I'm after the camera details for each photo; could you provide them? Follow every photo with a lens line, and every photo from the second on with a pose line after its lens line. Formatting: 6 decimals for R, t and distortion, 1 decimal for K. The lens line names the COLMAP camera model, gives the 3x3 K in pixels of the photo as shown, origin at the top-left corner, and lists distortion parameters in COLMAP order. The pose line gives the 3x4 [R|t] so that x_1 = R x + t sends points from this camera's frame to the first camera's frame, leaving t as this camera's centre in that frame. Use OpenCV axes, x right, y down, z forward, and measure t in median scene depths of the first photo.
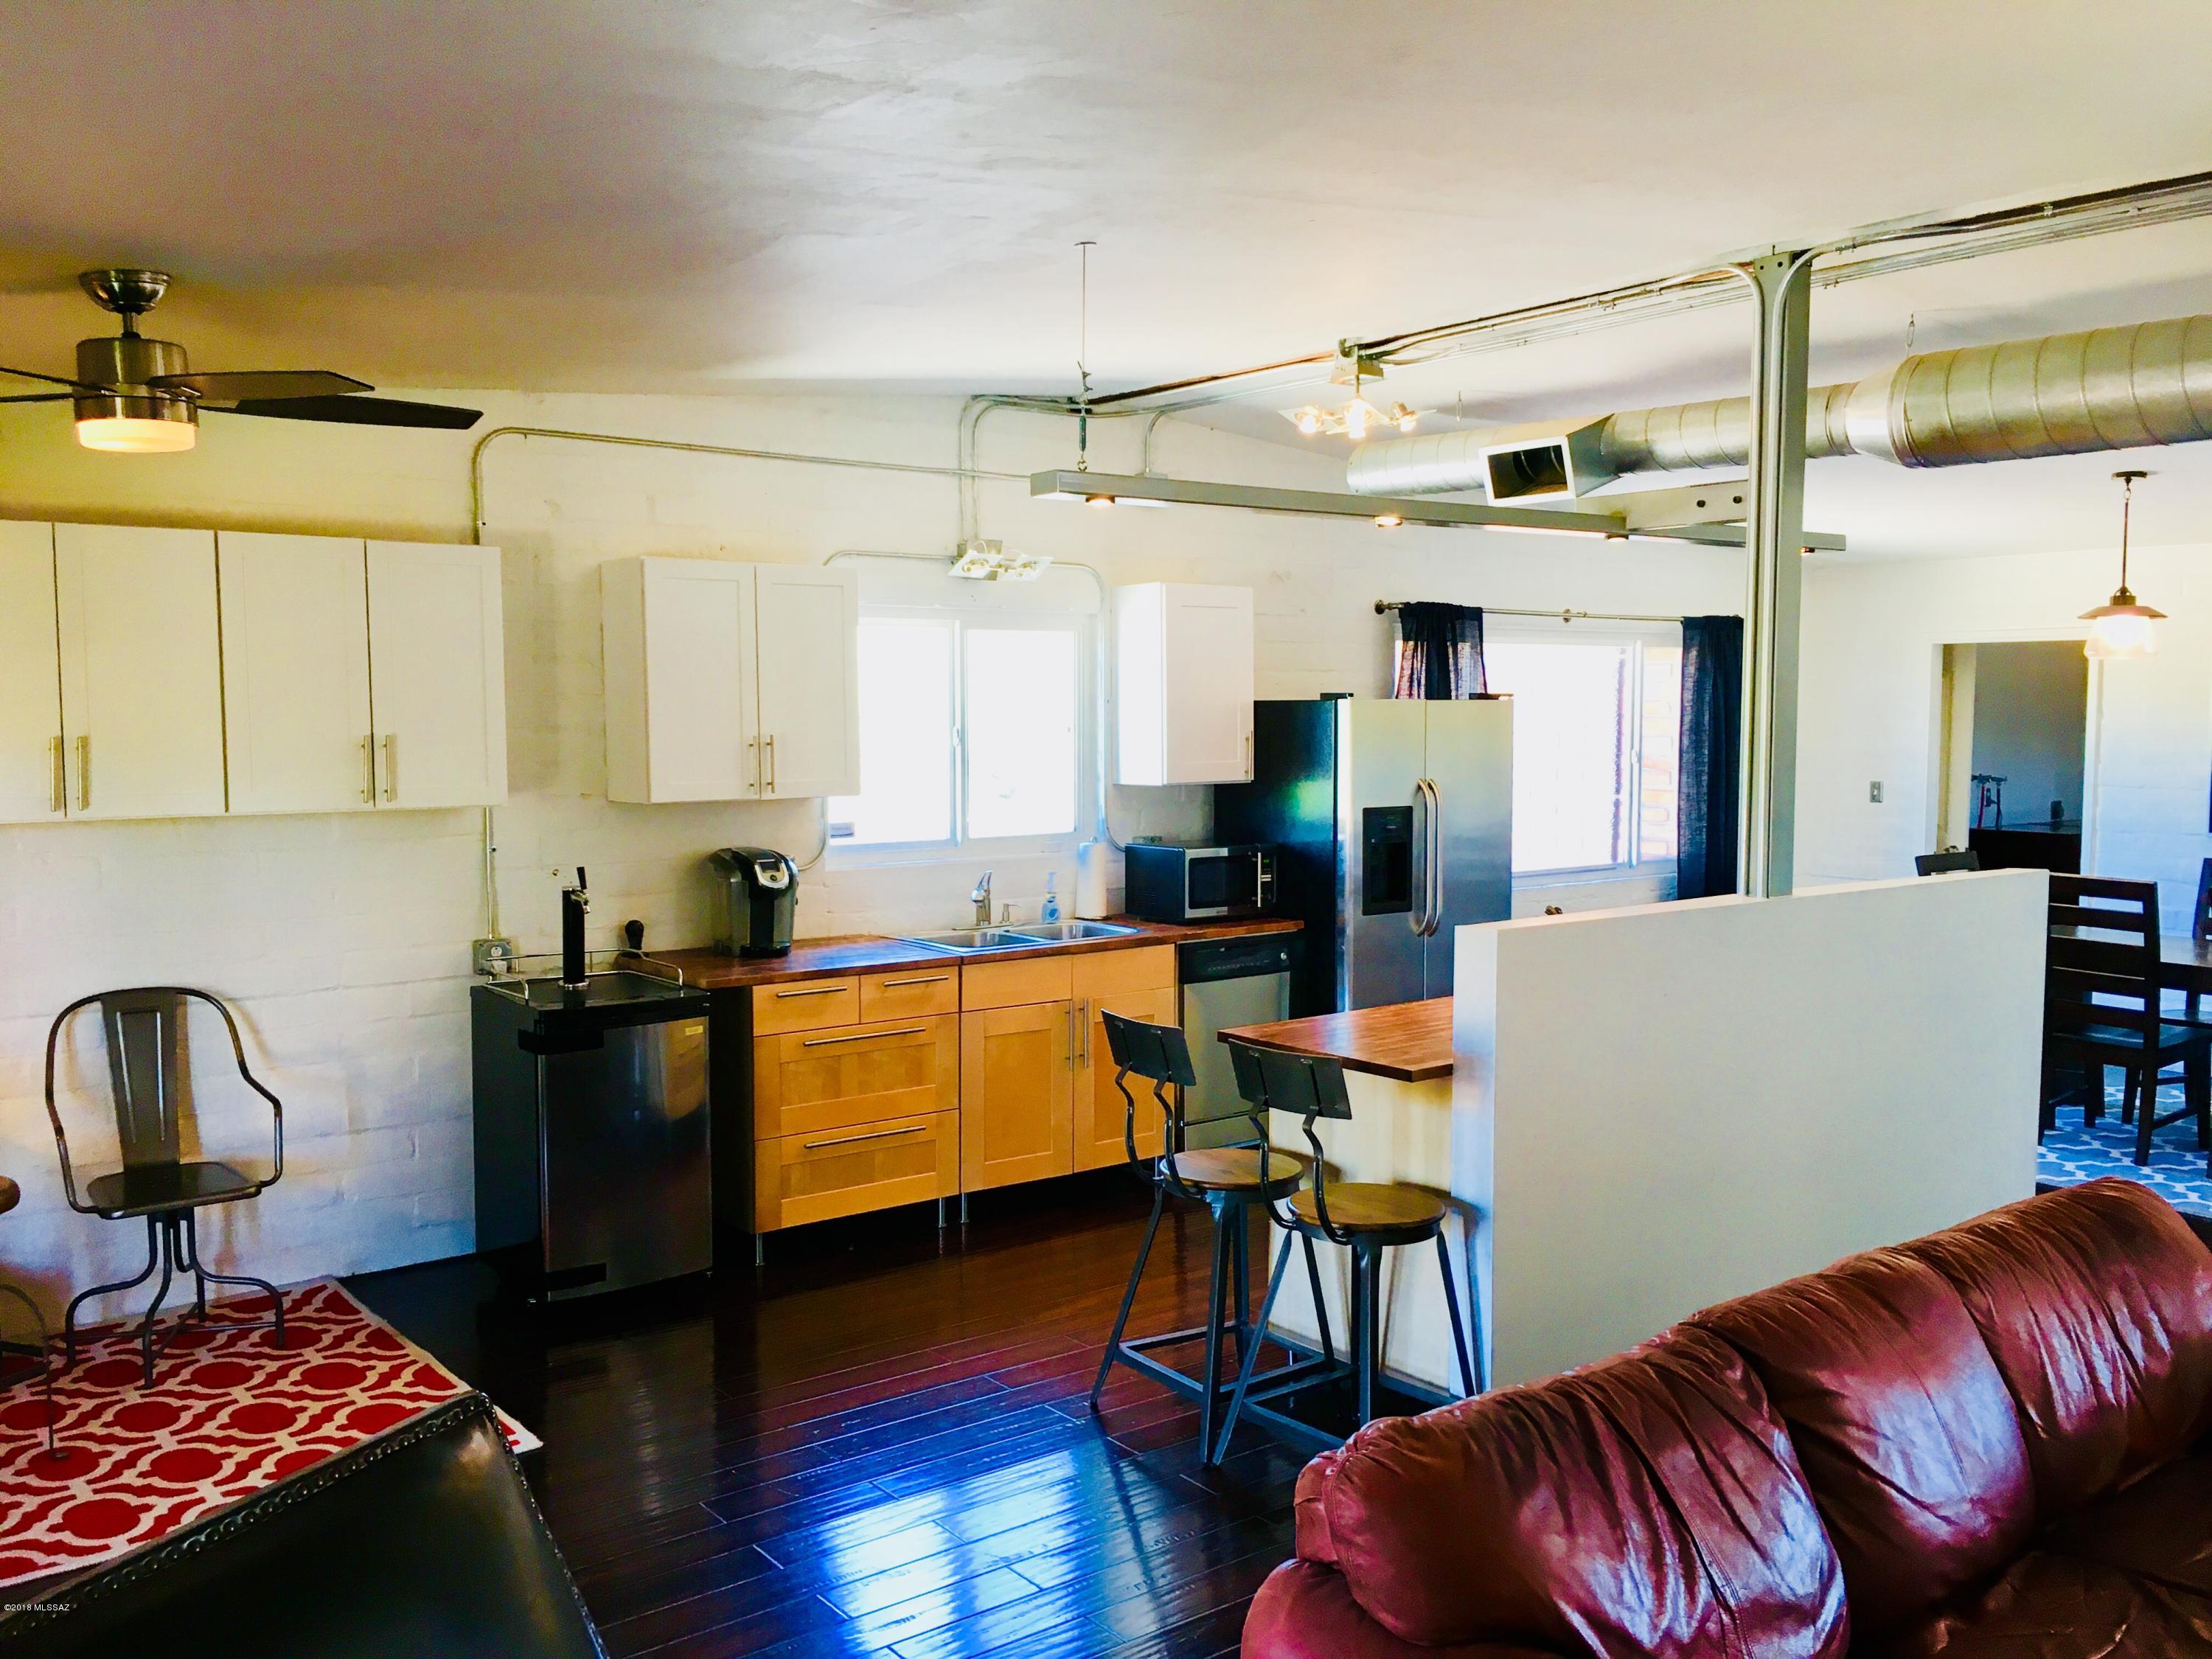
lens RADIAL K [[1875.3, 0, 1106.0], [0, 1875.3, 829.5], [0, 0, 1]] dist [0.085323, -0.121642]
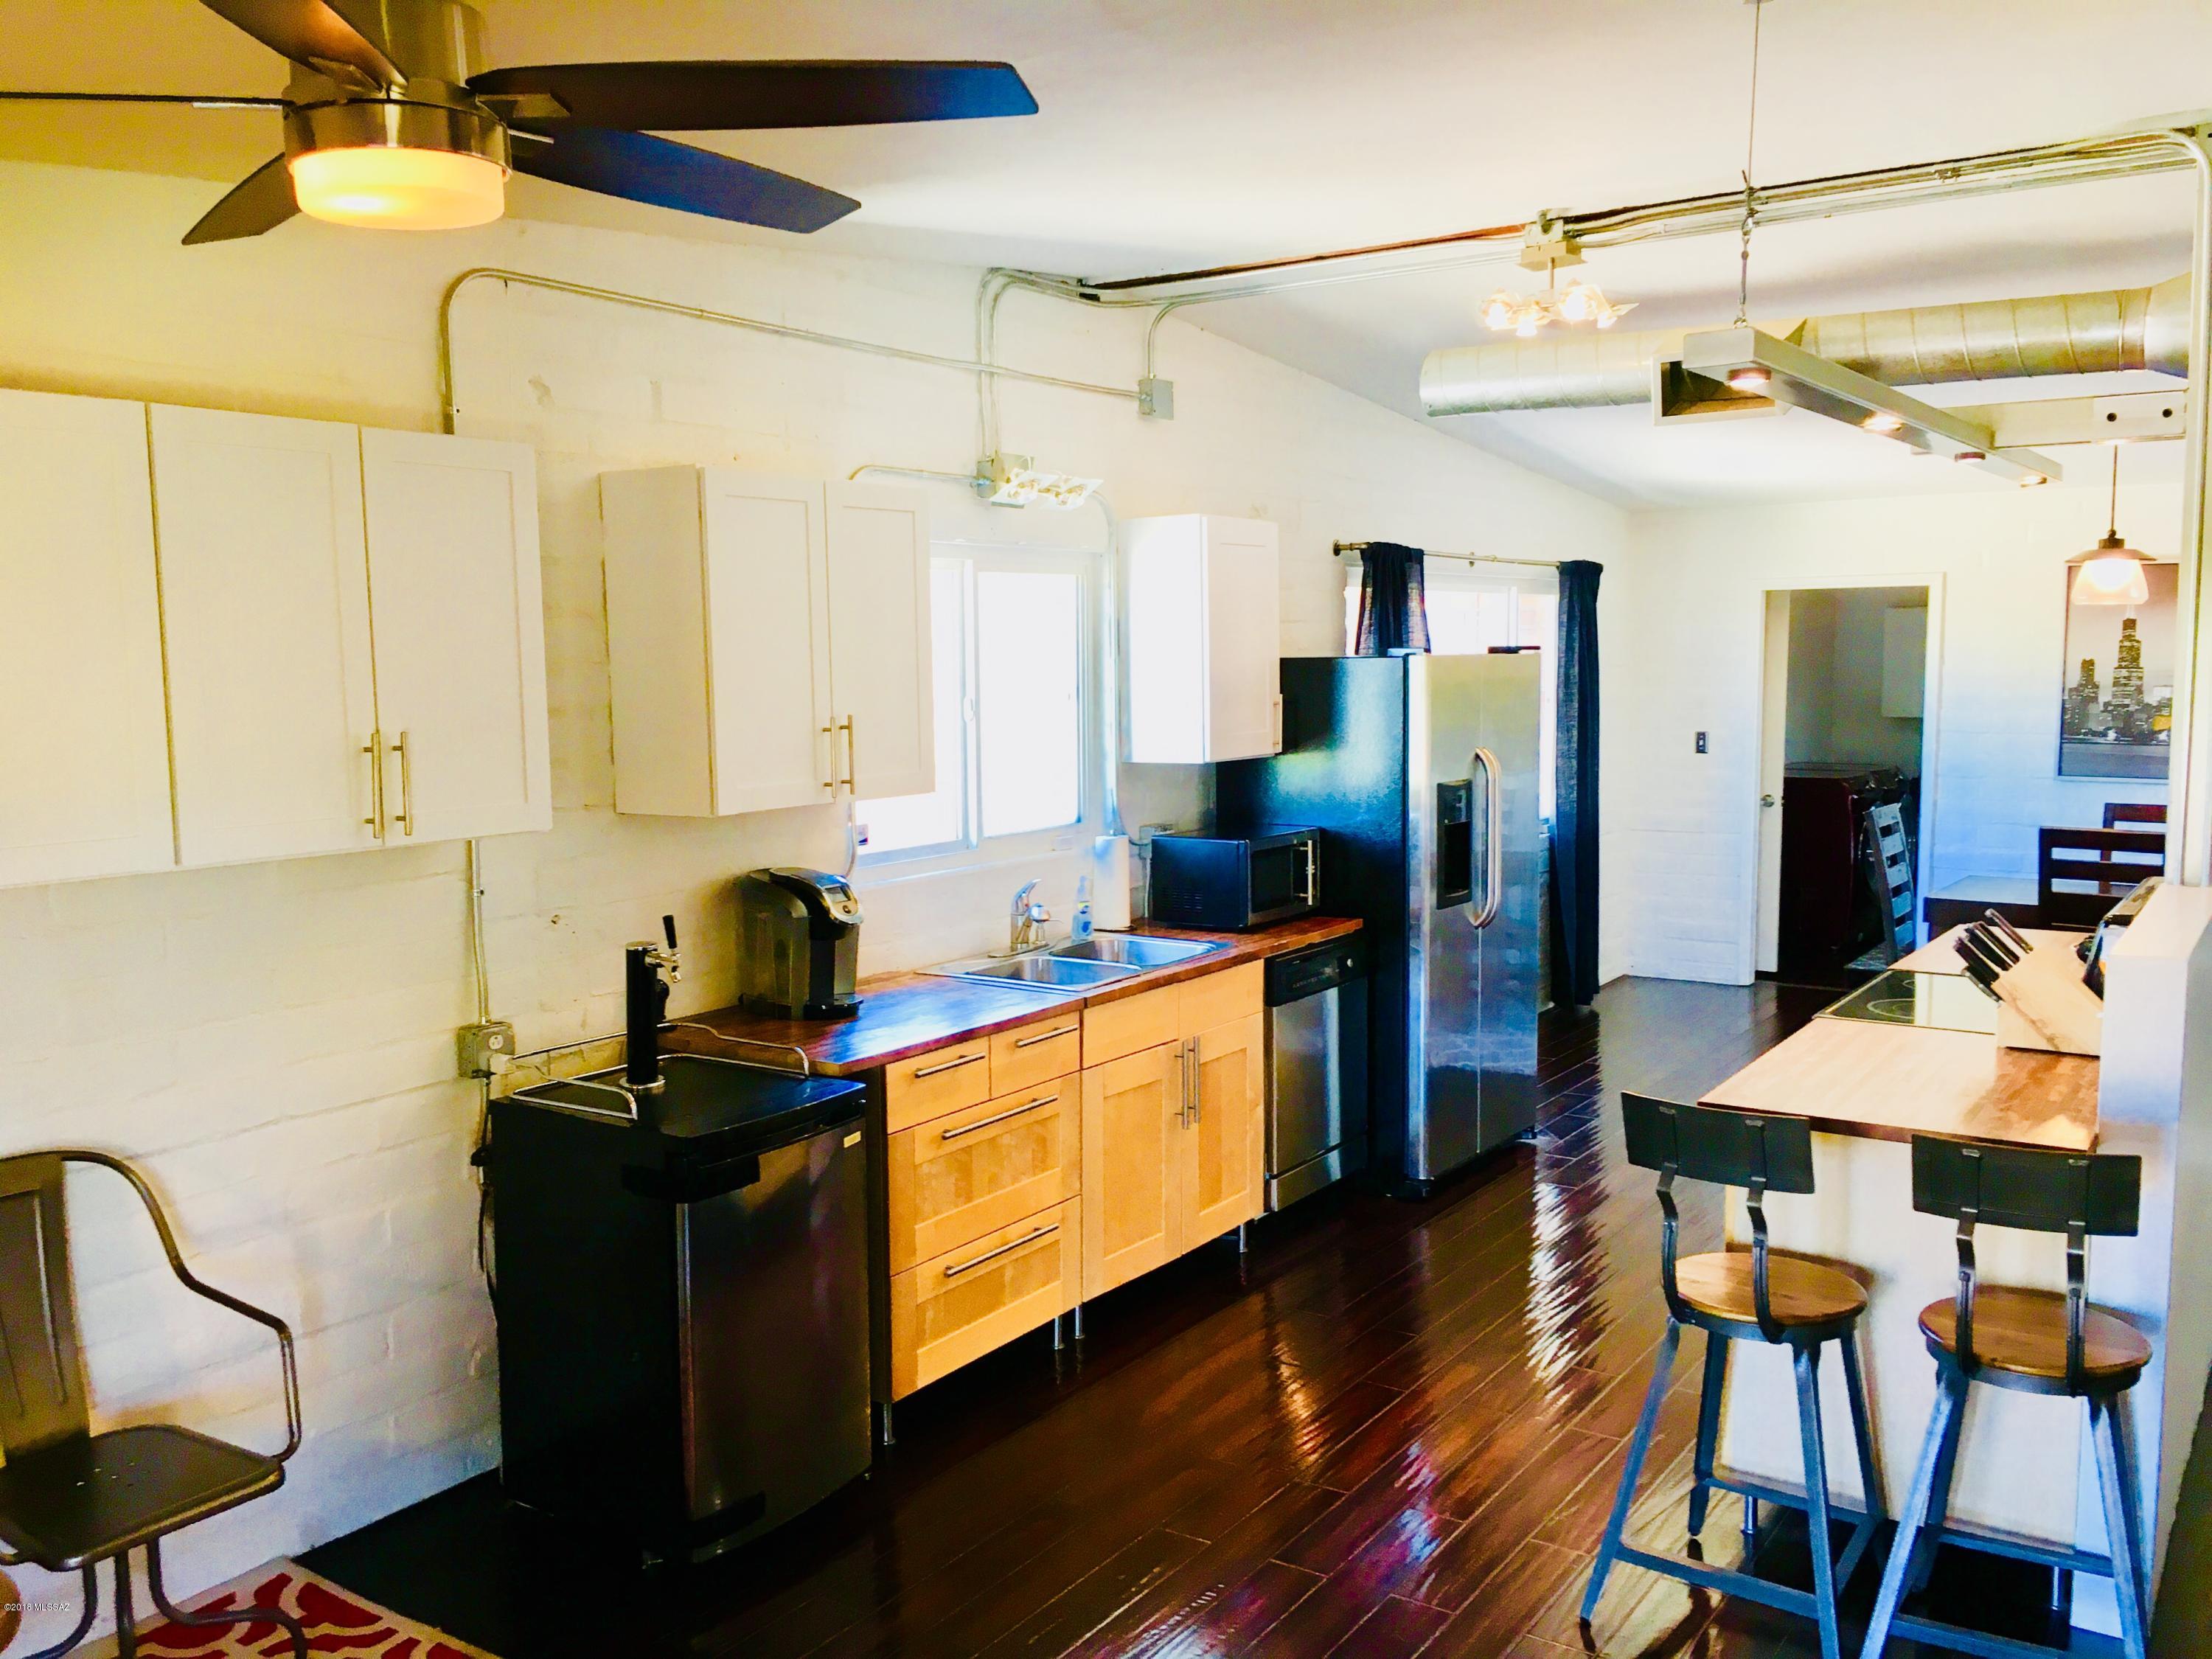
lens RADIAL K [[1875.3, 0, 1106.0], [0, 1875.3, 829.5], [0, 0, 1]] dist [0.085323, -0.121642]
pose [[0.952449, -0.039806, 0.302086, -0.301607], [0.031781, 0.999000, 0.031435, -0.025305], [-0.303035, -0.020340, 0.952762, 0.271159]]
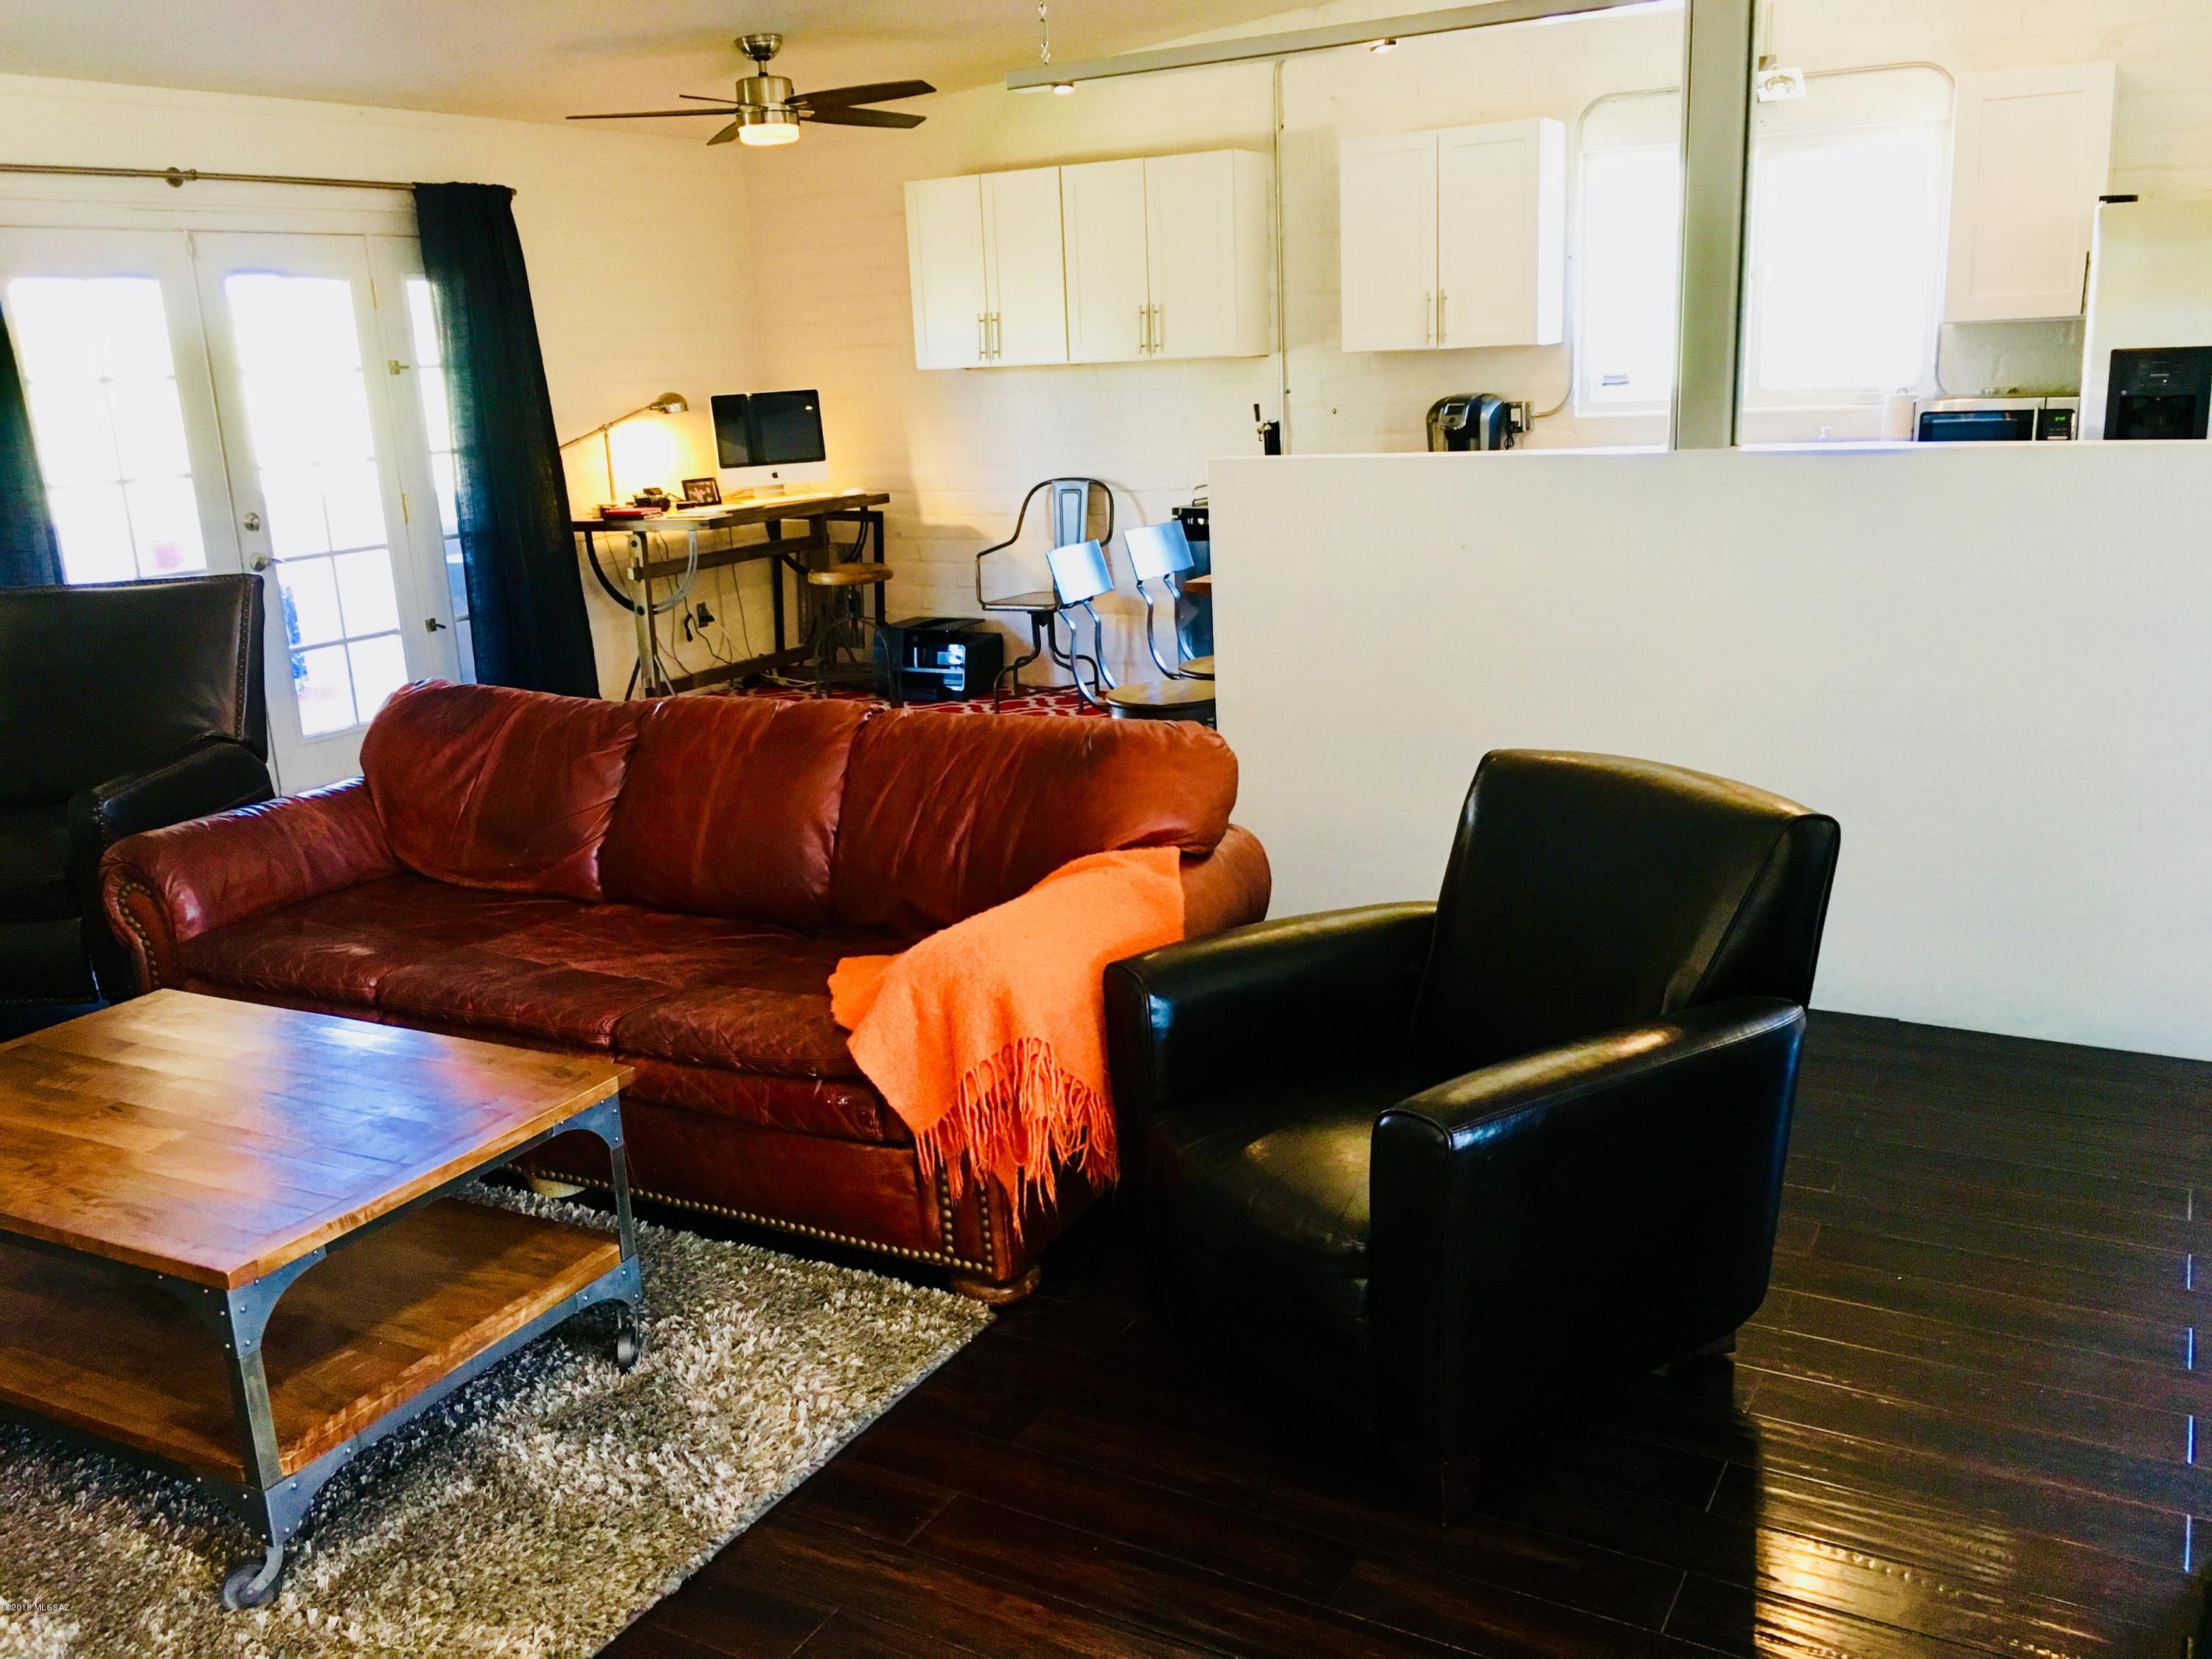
lens RADIAL K [[1875.3, 0, 1106.0], [0, 1875.3, 829.5], [0, 0, 1]] dist [0.085323, -0.121642]
pose [[0.377670, 0.218557, -0.899777, 0.832562], [-0.015679, 0.973114, 0.229789, 0.007704], [0.925807, -0.072676, 0.370943, 0.362949]]
